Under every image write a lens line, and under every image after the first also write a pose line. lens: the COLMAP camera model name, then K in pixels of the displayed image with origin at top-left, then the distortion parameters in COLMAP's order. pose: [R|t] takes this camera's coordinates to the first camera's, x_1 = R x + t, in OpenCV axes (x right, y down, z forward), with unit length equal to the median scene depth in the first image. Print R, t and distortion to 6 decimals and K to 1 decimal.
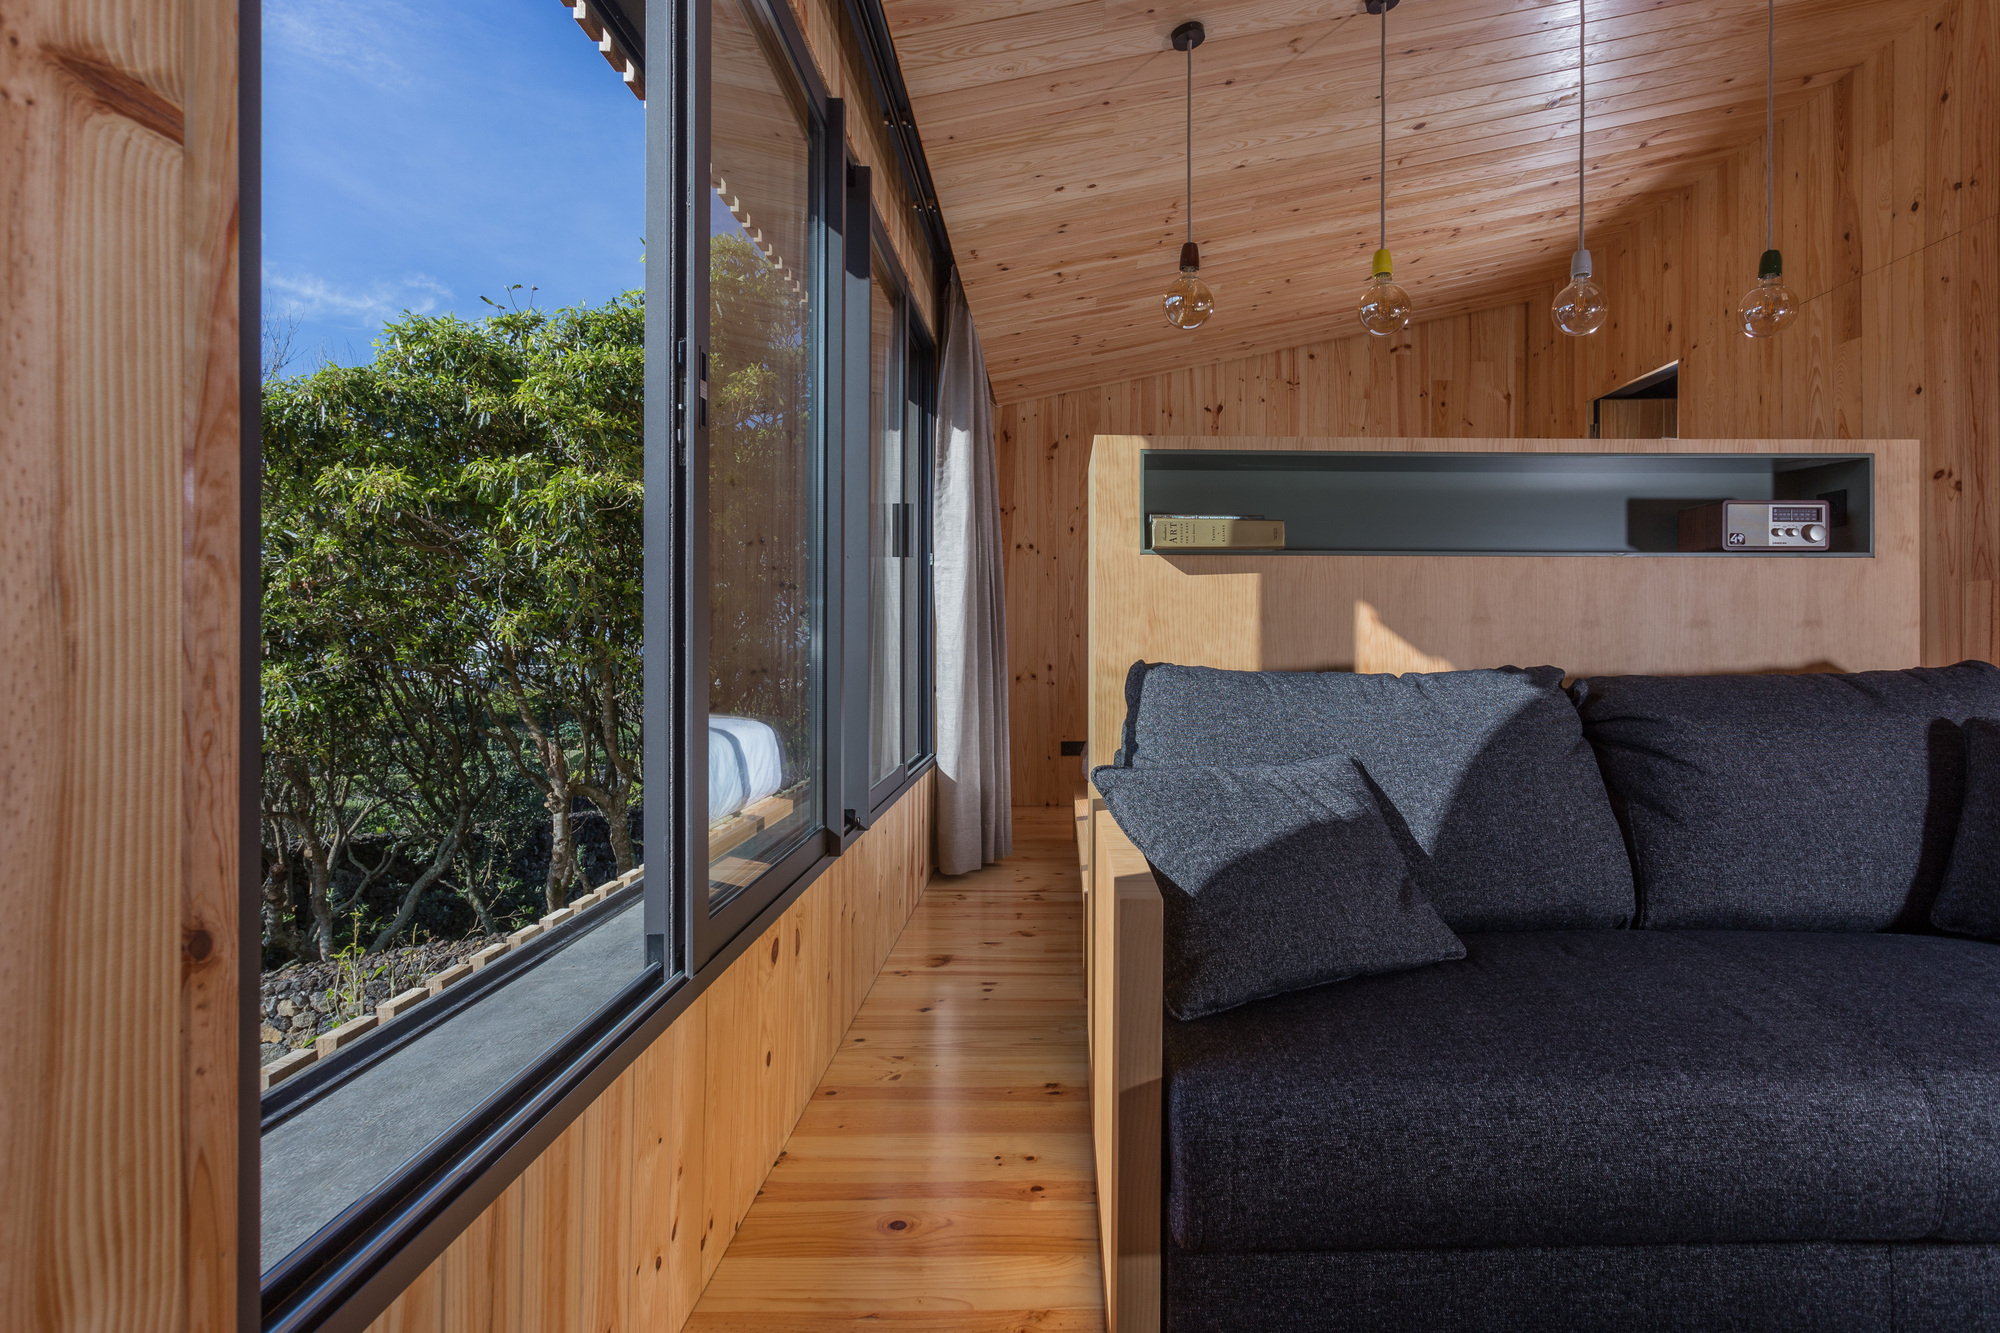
lens RADIAL K [[948.4, 0, 1005.1], [0, 948.4, 647.4], [0, 0, 1]] dist [0.006104, 0.001183]
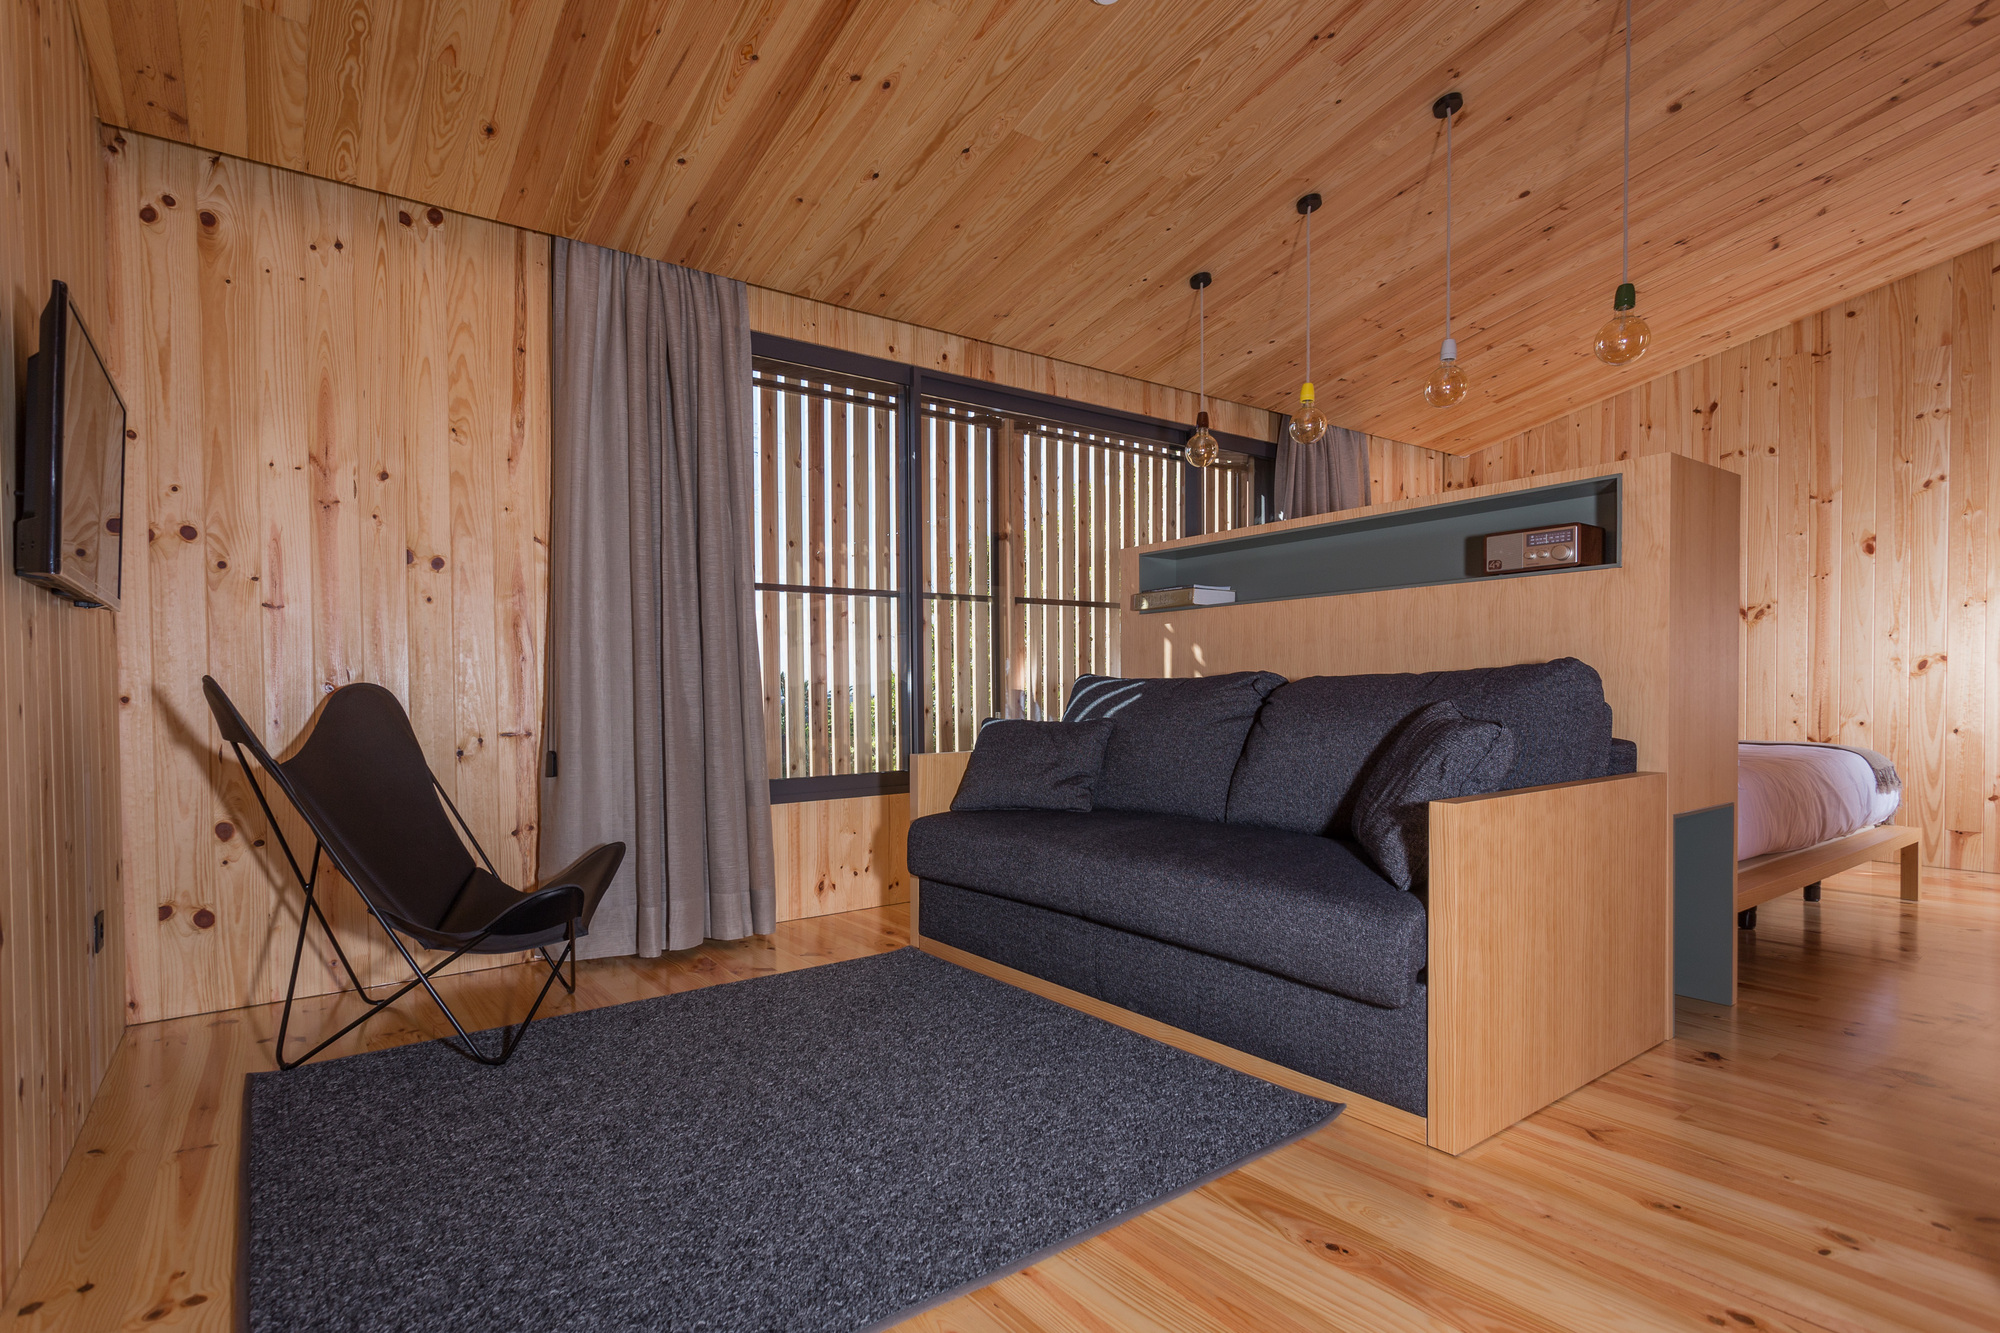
lens RADIAL K [[948.4, 0, 988.0], [0, 948.4, 703.2], [0, 0, 1]] dist [0.006104, 0.001183]
pose [[0.578951, 0.005001, -0.815347, 0.676245], [0.004329, 0.999948, 0.009208, 0.023265], [0.815351, -0.008861, 0.578900, -0.108871]]
